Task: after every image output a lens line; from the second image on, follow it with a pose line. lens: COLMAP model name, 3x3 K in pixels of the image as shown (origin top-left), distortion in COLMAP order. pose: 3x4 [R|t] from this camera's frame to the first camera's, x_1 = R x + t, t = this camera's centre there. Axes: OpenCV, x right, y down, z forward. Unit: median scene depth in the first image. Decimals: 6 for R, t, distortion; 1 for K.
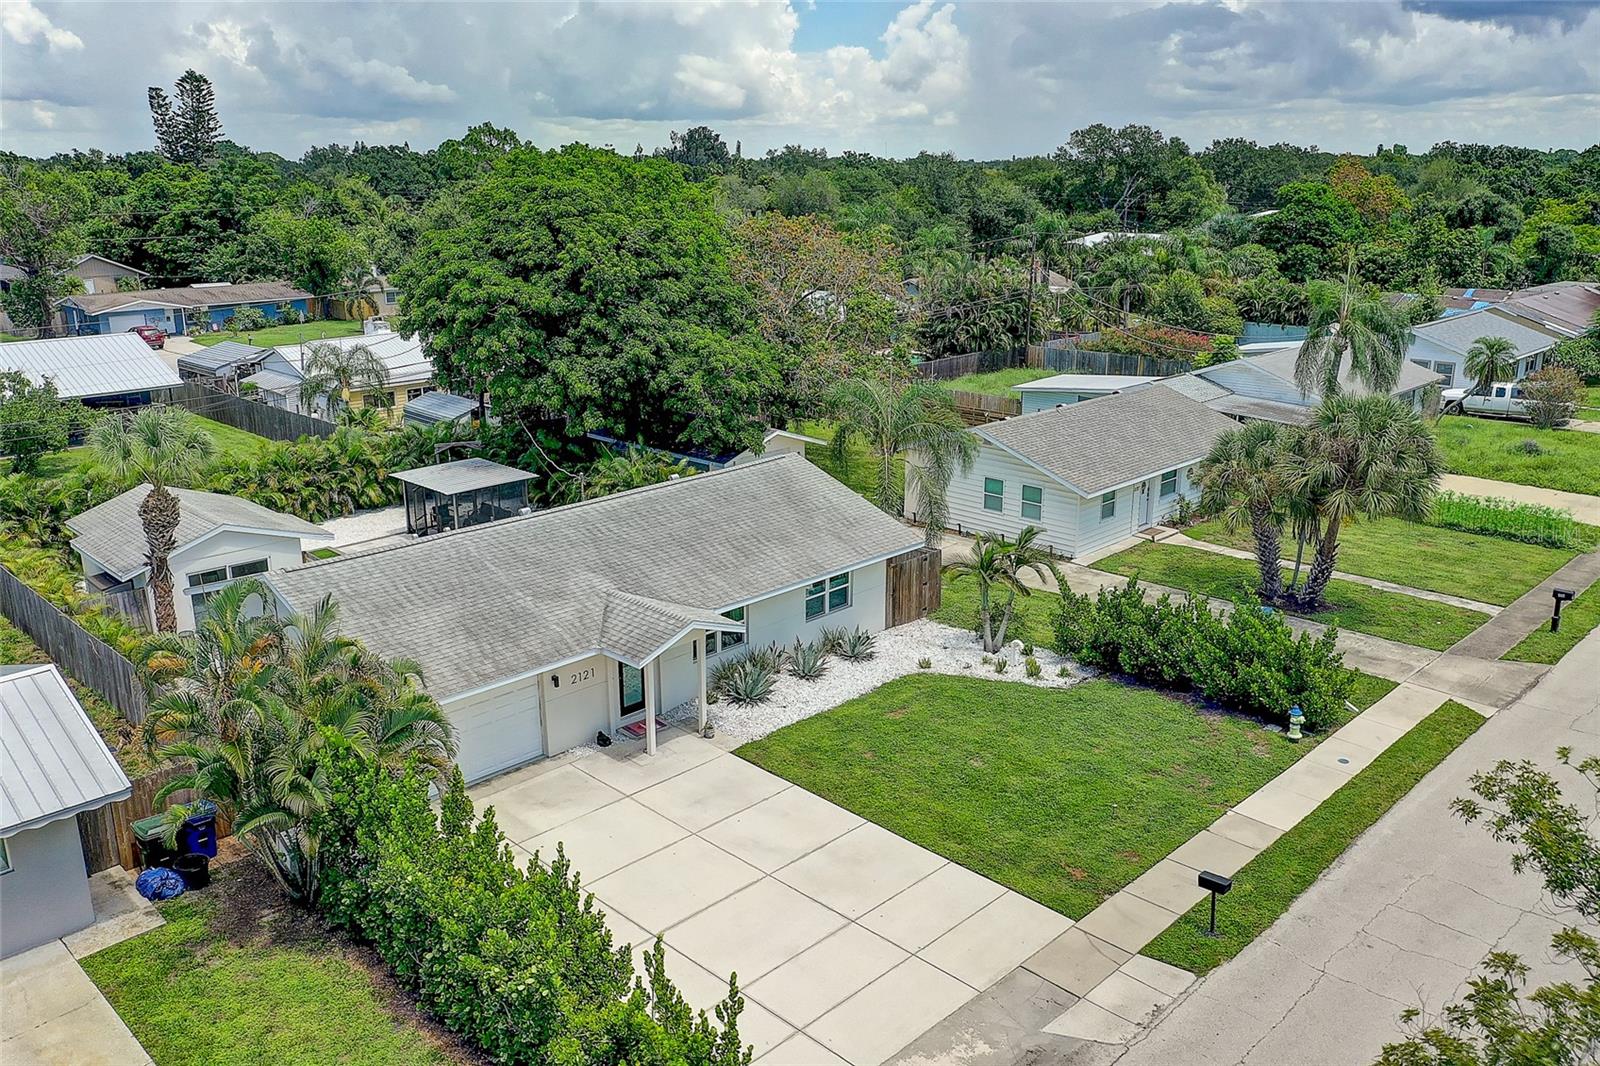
lens RADIAL K [[1260.7, 0, 795.1], [0, 1260.7, 527.1], [0, 0, 1]] dist [0.008580, -0.008503]
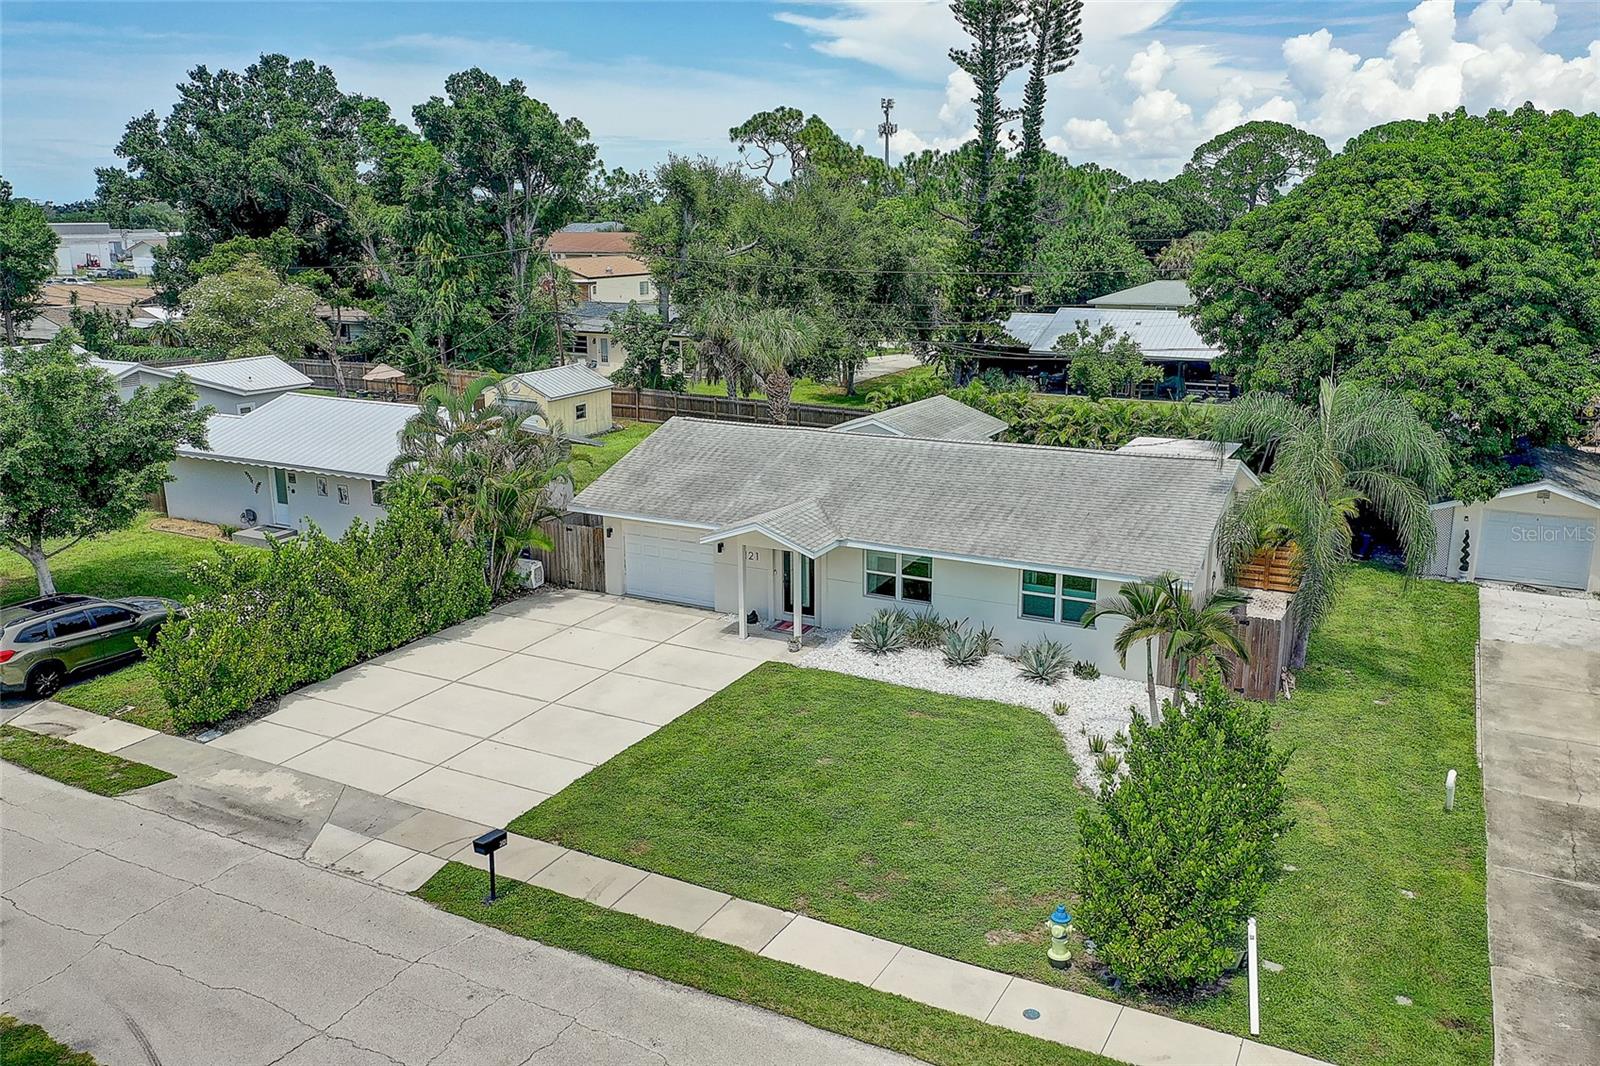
lens RADIAL K [[1260.7, 0, 795.8], [0, 1260.7, 526.7], [0, 0, 1]] dist [0.008580, -0.008503]
pose [[0.298437, 0.233775, -0.925357, 0.727141], [-0.259647, 0.952859, 0.156985, -0.078755], [0.918433, 0.193416, 0.345067, 0.525866]]
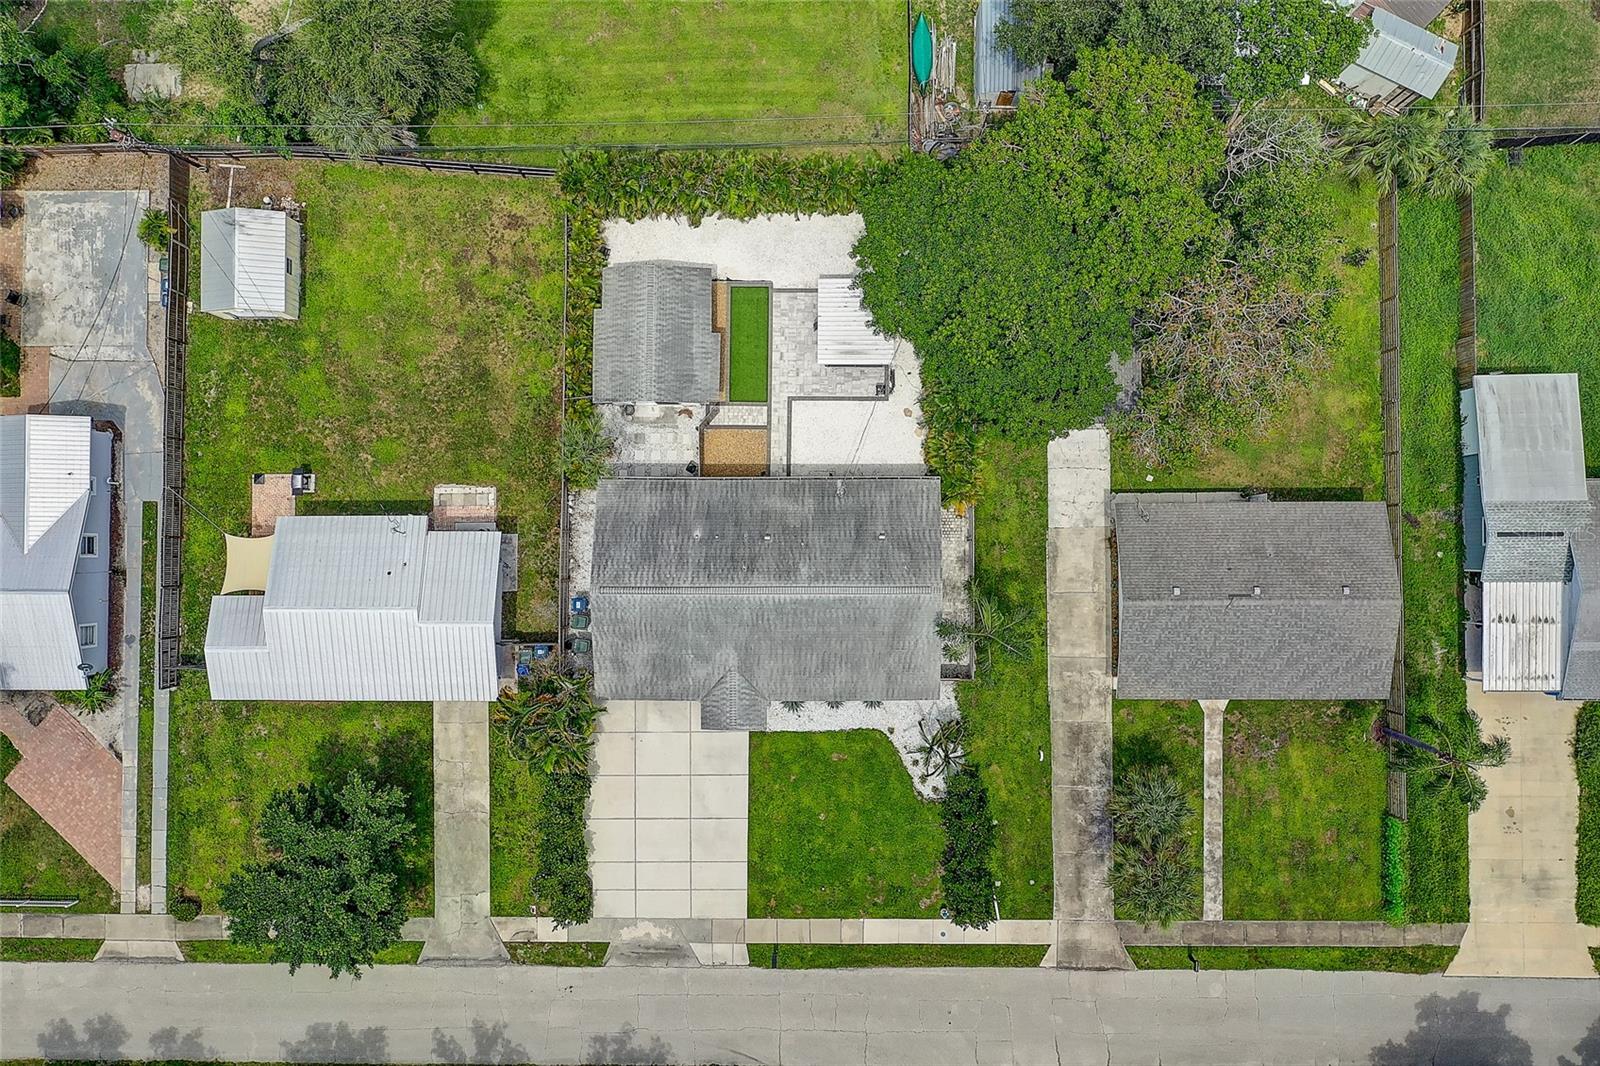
lens RADIAL K [[1260.7, 0, 800.3], [0, 1260.7, 533.1], [0, 0, 1]] dist [0.008580, -0.008503]
pose [[0.707690, 0.705819, -0.031541, -0.133332], [-0.171700, 0.215116, 0.961376, -1.647518], [0.685342, -0.674941, 0.273425, 0.568013]]
